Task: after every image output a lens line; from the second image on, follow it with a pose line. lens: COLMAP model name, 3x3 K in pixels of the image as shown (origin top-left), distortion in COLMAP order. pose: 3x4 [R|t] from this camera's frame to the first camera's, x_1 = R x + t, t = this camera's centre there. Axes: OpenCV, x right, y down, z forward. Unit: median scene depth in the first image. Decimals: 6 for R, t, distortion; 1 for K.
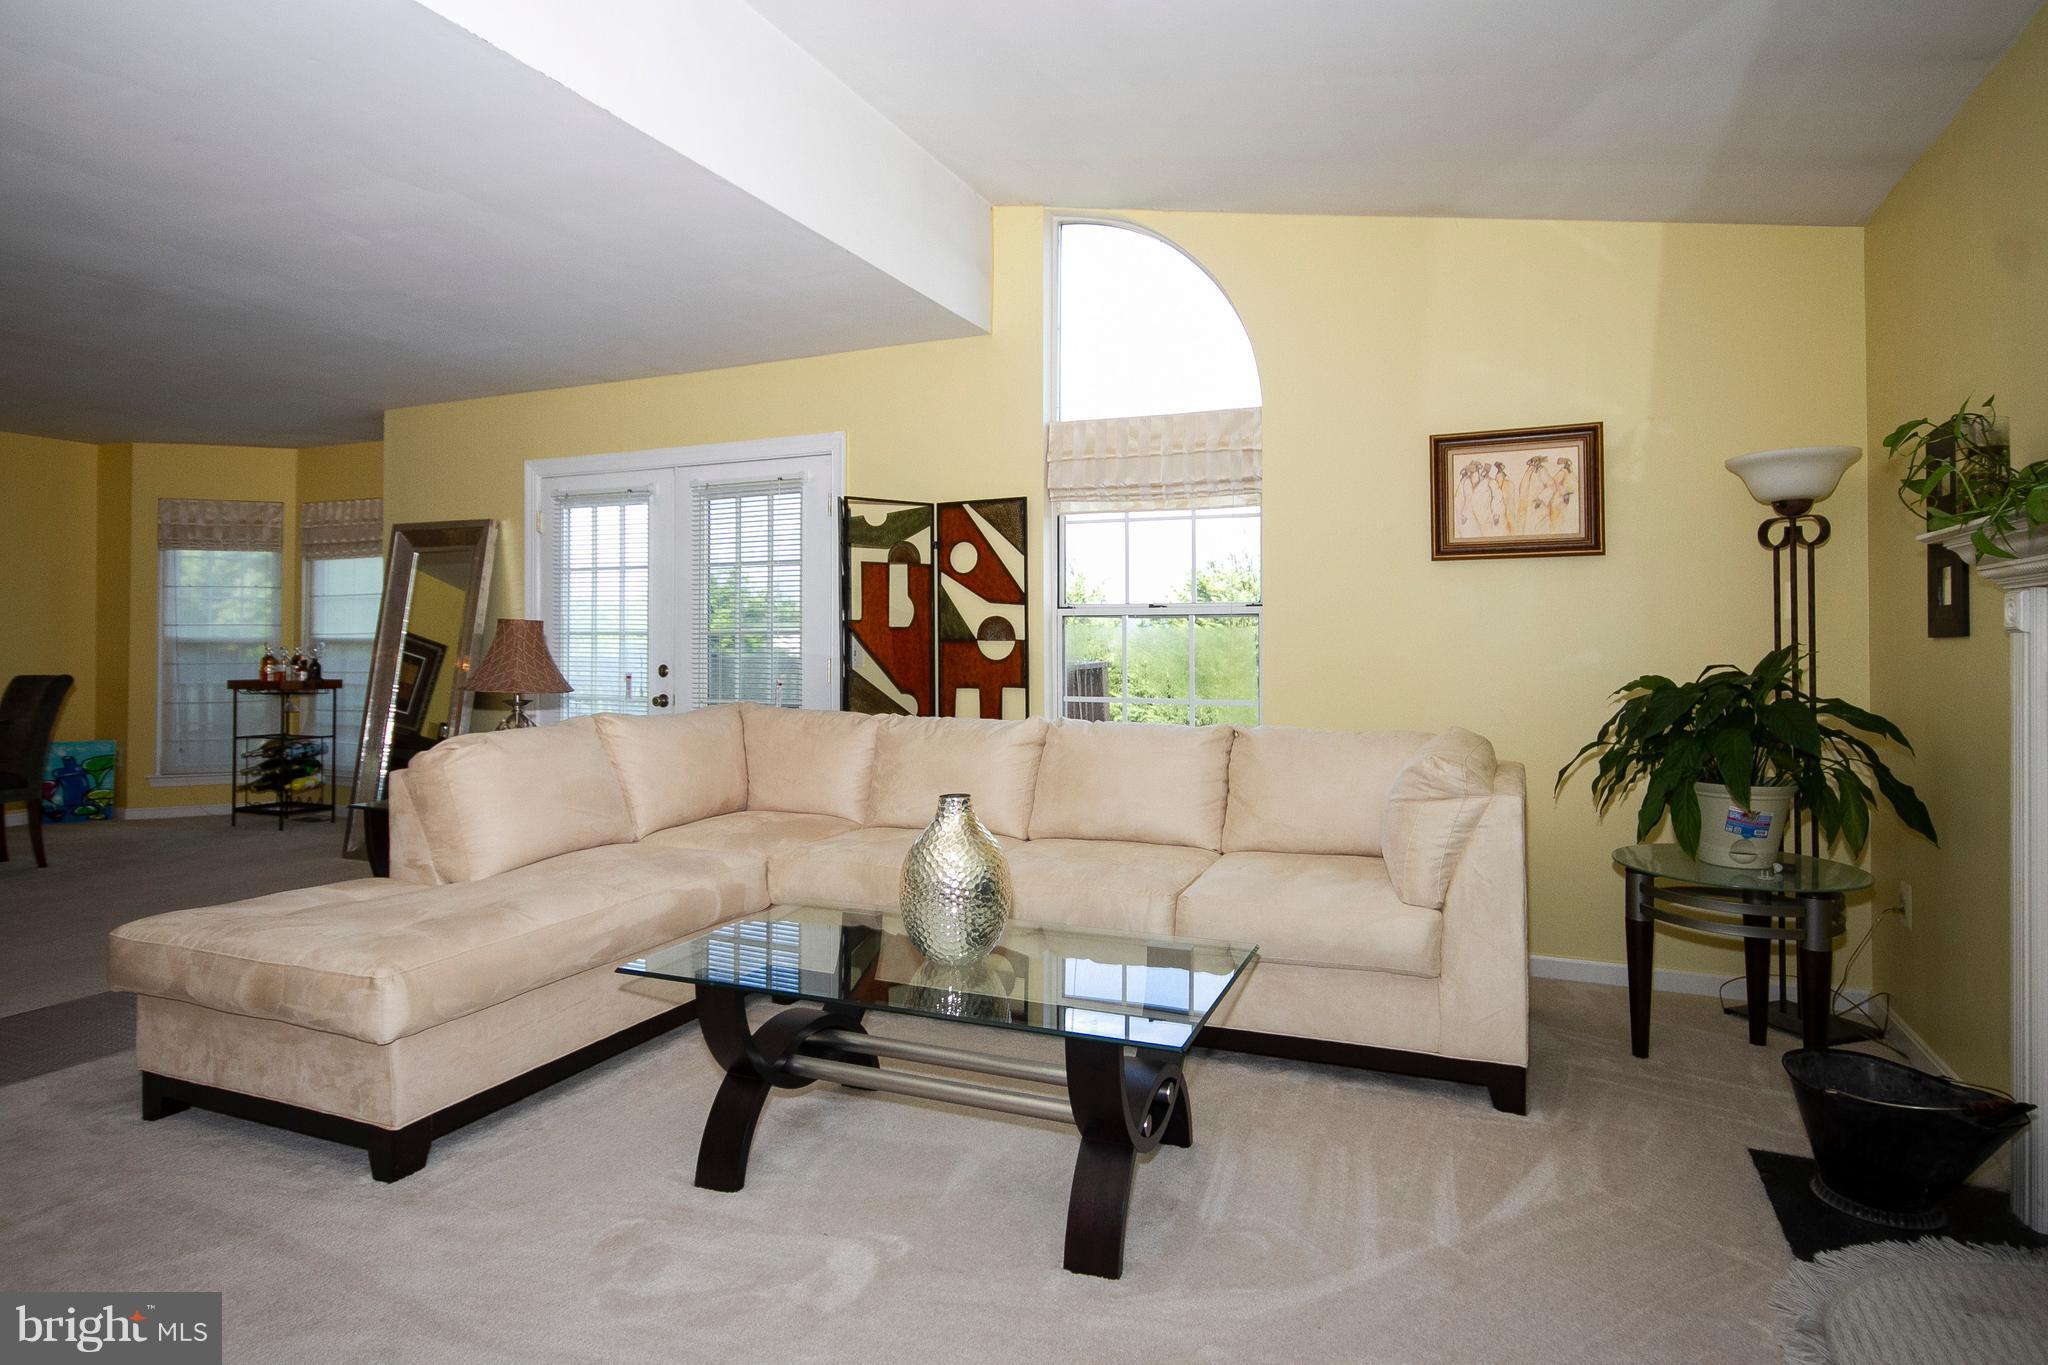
lens RADIAL K [[1164.1, 0, 1068.5], [0, 1164.1, 603.9], [0, 0, 1]] dist [-0.004408, 0.000871]
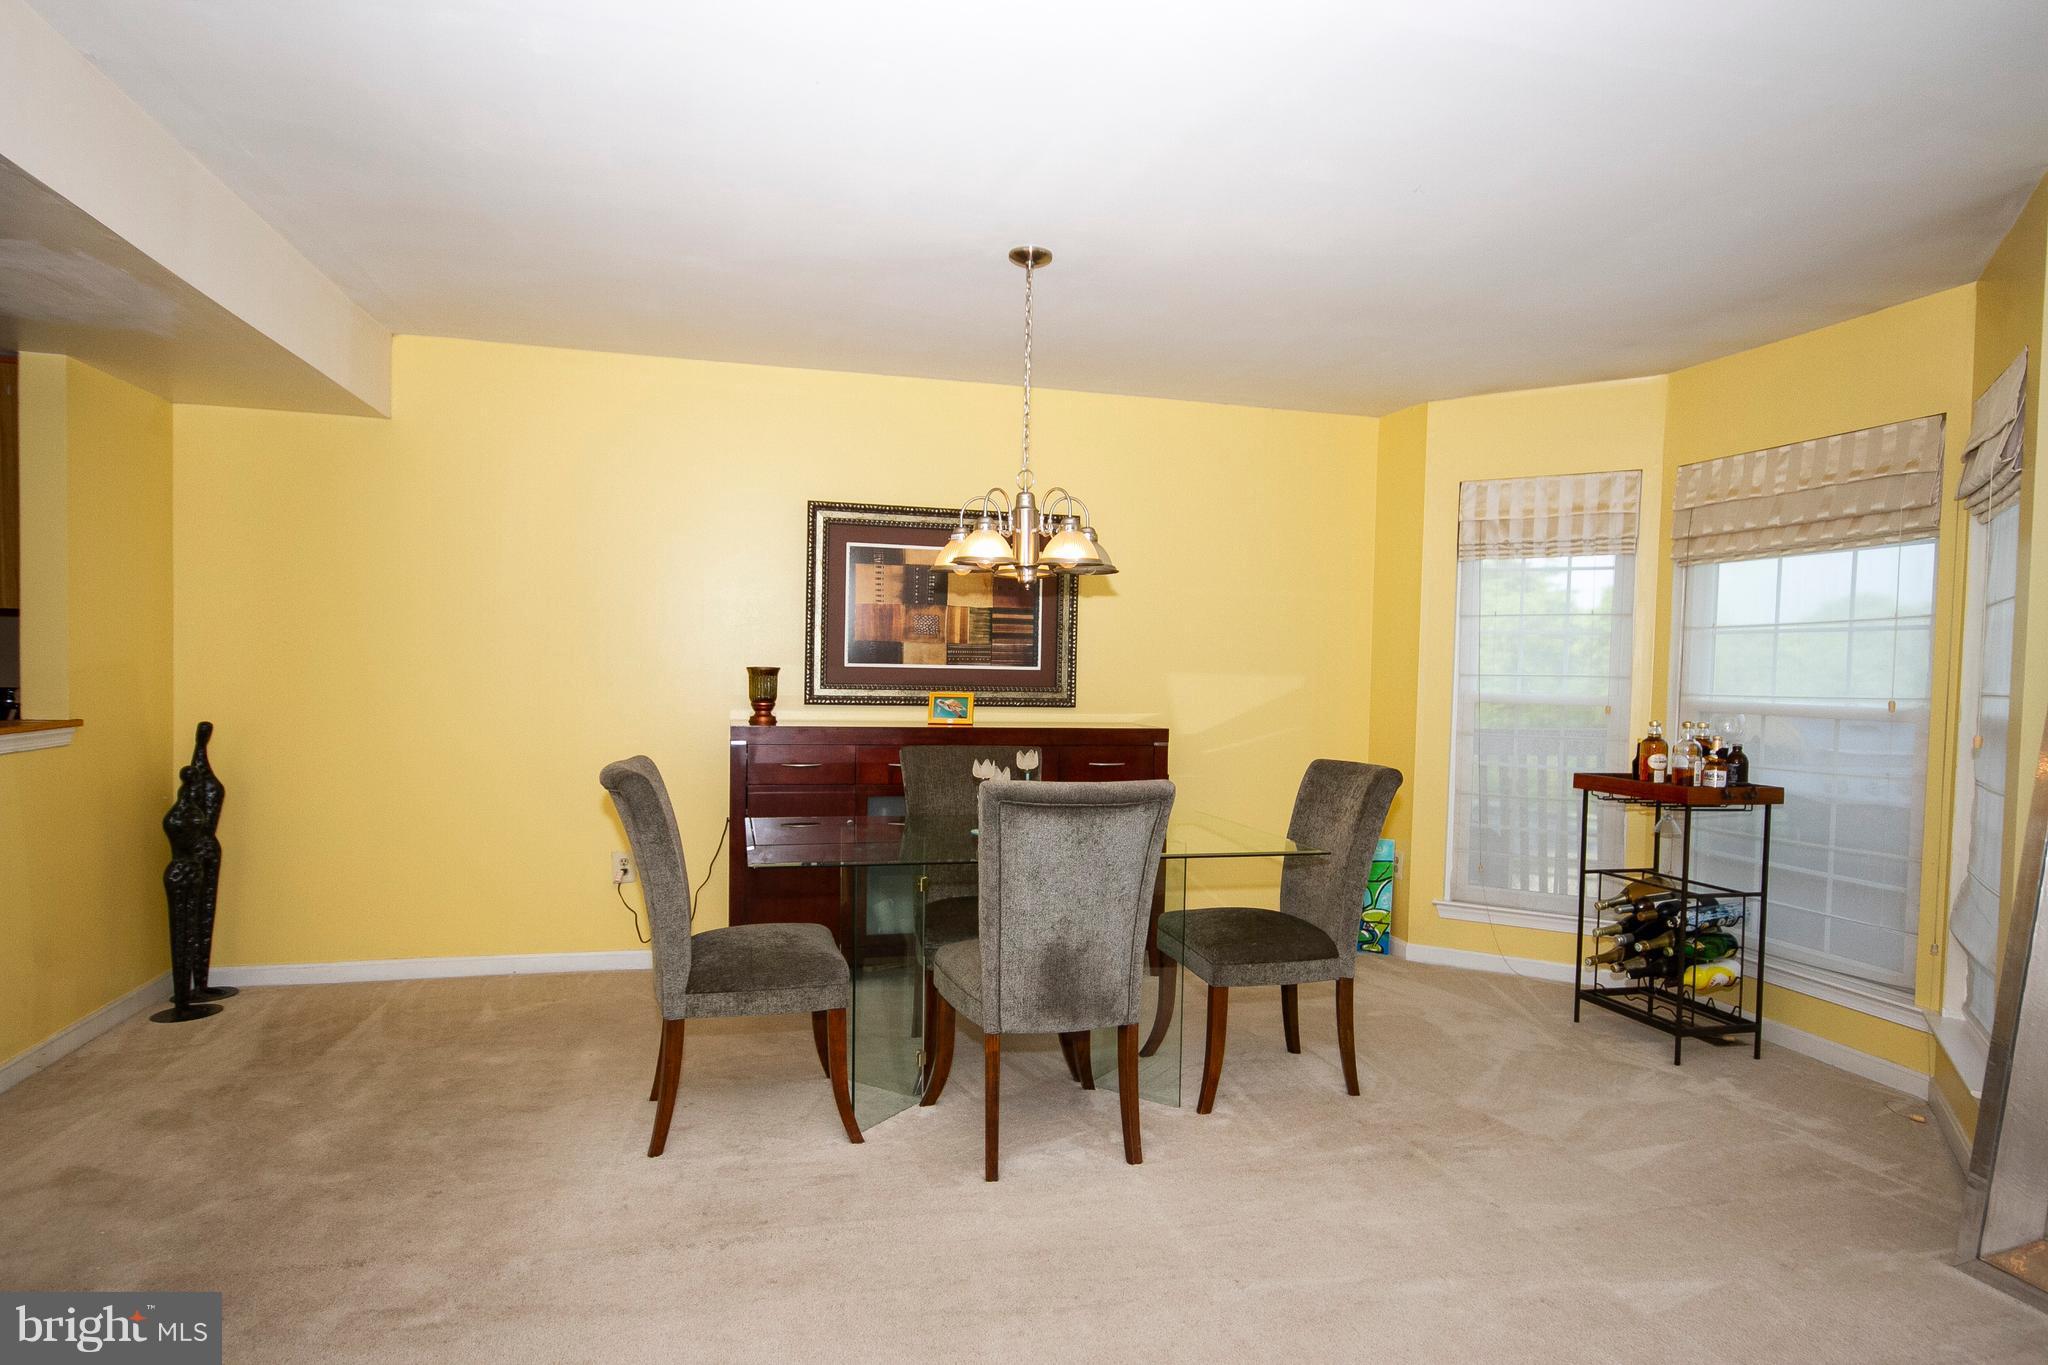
lens RADIAL K [[1077.2, 0, 1030.9], [0, 1077.2, 698.7], [0, 0, 1]] dist [-0.007013, 0.002160]
pose [[0.619335, 0.041182, -0.784046, -0.465877], [-0.003306, 0.998751, 0.049847, 0.002117], [0.785120, -0.028280, 0.618698, 0.445956]]
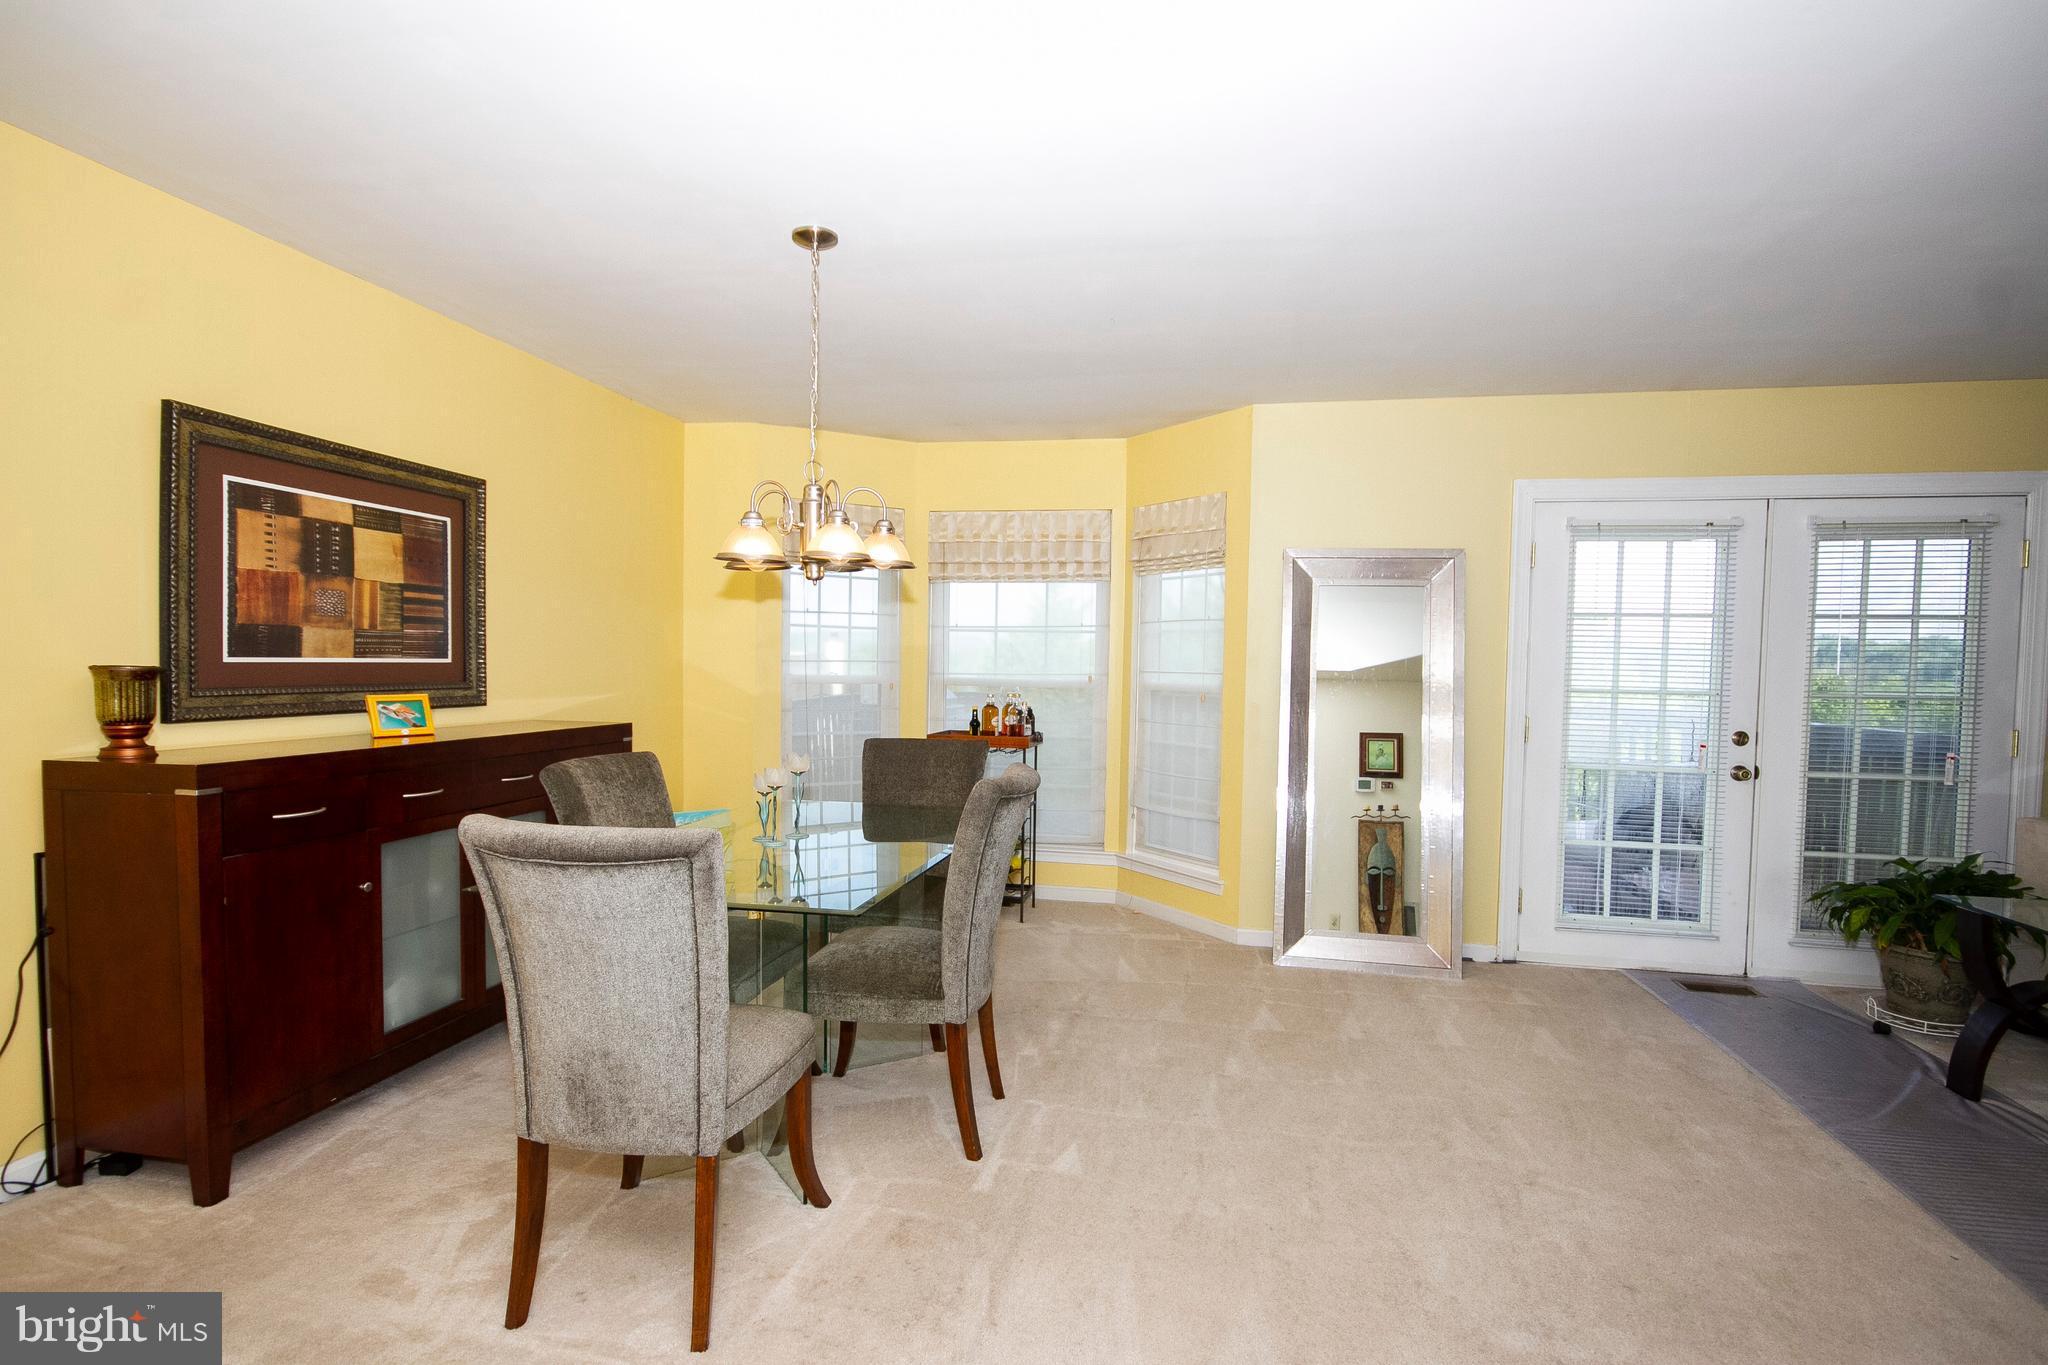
lens RADIAL K [[977.0, 0, 1020.0], [0, 977.0, 698.2], [0, 0, 1]] dist [-0.033035, -0.000785]
pose [[0.982480, 0.013308, 0.185895, -0.803263], [-0.025228, 0.997763, 0.061908, -0.001941], [-0.184655, -0.065513, 0.980617, 0.326659]]
